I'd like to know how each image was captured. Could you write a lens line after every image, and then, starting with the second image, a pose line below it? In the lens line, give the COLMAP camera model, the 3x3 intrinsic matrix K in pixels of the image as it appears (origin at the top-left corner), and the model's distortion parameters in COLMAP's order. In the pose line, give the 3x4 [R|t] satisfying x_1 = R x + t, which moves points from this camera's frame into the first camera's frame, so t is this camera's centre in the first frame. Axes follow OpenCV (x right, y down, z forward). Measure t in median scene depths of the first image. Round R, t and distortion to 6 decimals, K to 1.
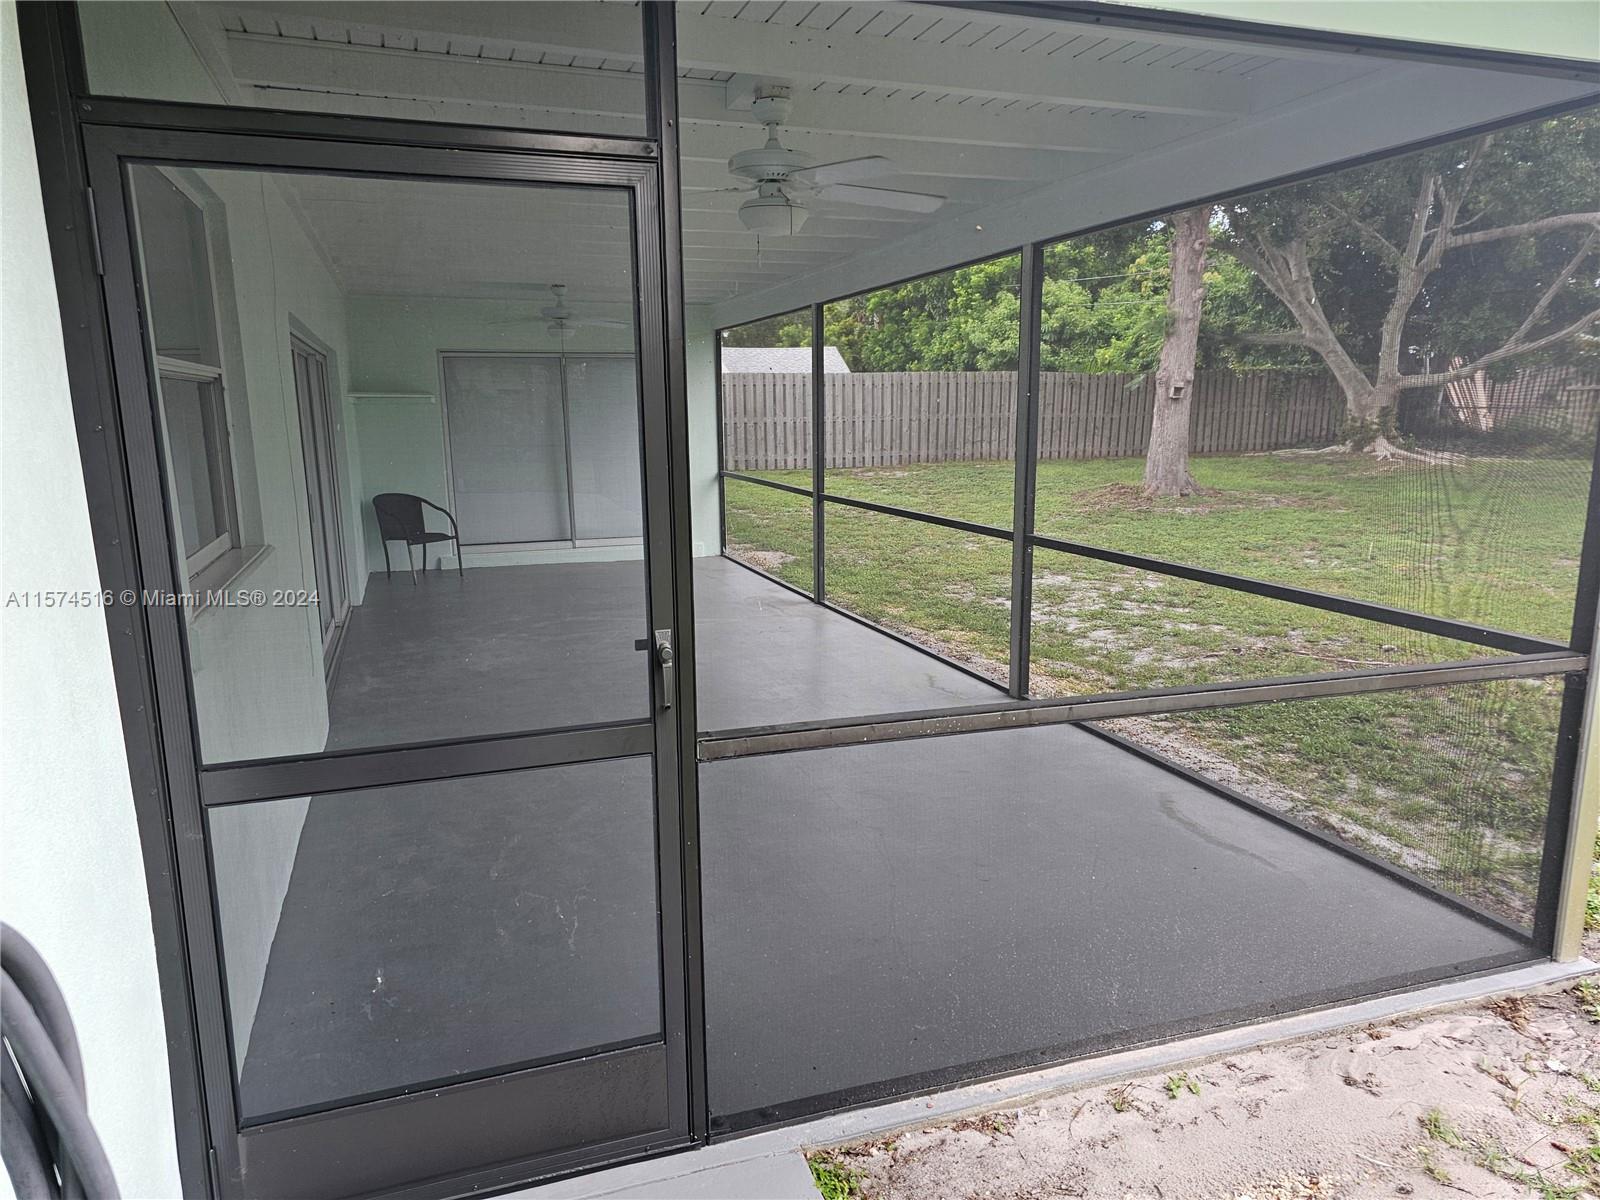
lens RADIAL K [[1073.1, 0, 804.4], [0, 1073.1, 586.4], [0, 0, 1]] dist [0.072643, -0.055298]
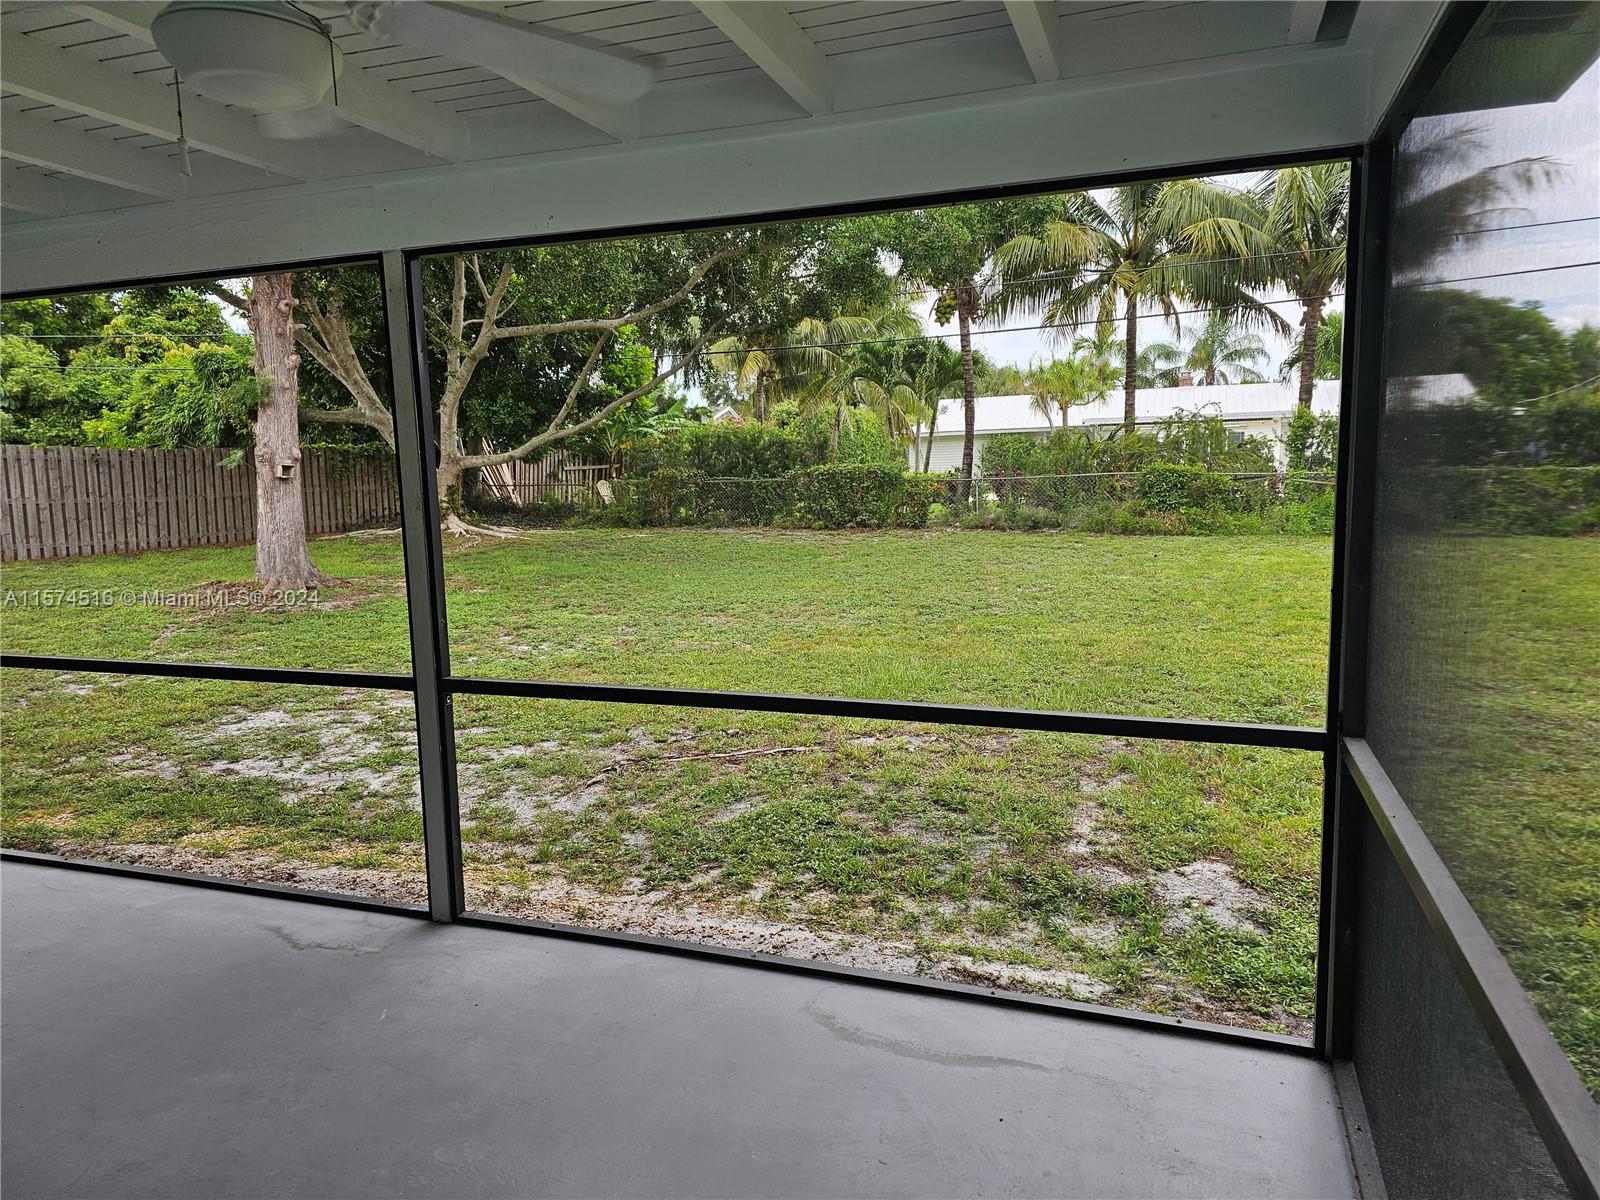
lens RADIAL K [[1073.1, 0, 804.4], [0, 1073.1, 586.4], [0, 0, 1]] dist [0.072643, -0.055298]
pose [[0.645287, -0.090830, 0.758522, -0.039292], [0.145113, 0.989403, -0.004972, -0.017278], [-0.750032, 0.113280, 0.651629, 0.096983]]
